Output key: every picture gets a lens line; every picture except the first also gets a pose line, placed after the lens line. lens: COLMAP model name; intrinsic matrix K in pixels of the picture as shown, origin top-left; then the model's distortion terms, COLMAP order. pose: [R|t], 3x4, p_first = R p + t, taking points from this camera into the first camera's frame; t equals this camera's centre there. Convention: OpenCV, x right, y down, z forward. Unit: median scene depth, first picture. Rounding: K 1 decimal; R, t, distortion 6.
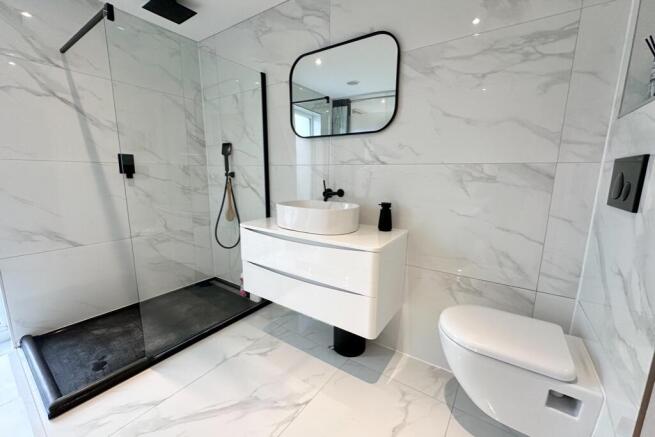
lens RADIAL K [[260.6, 0, 326.6], [0, 260.6, 218.7], [0, 0, 1]] dist [-0.002603, 0.001046]
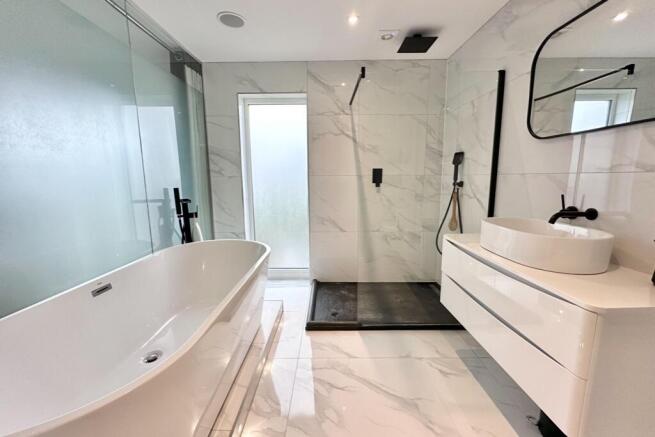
lens RADIAL K [[260.6, 0, 326.1], [0, 260.6, 218.7], [0, 0, 1]] dist [-0.002603, 0.001046]
pose [[0.570950, 0.114711, -0.812931, 0.191348], [-0.128544, 0.990469, 0.049482, -0.029009], [0.810859, 0.076245, 0.580254, 0.043552]]
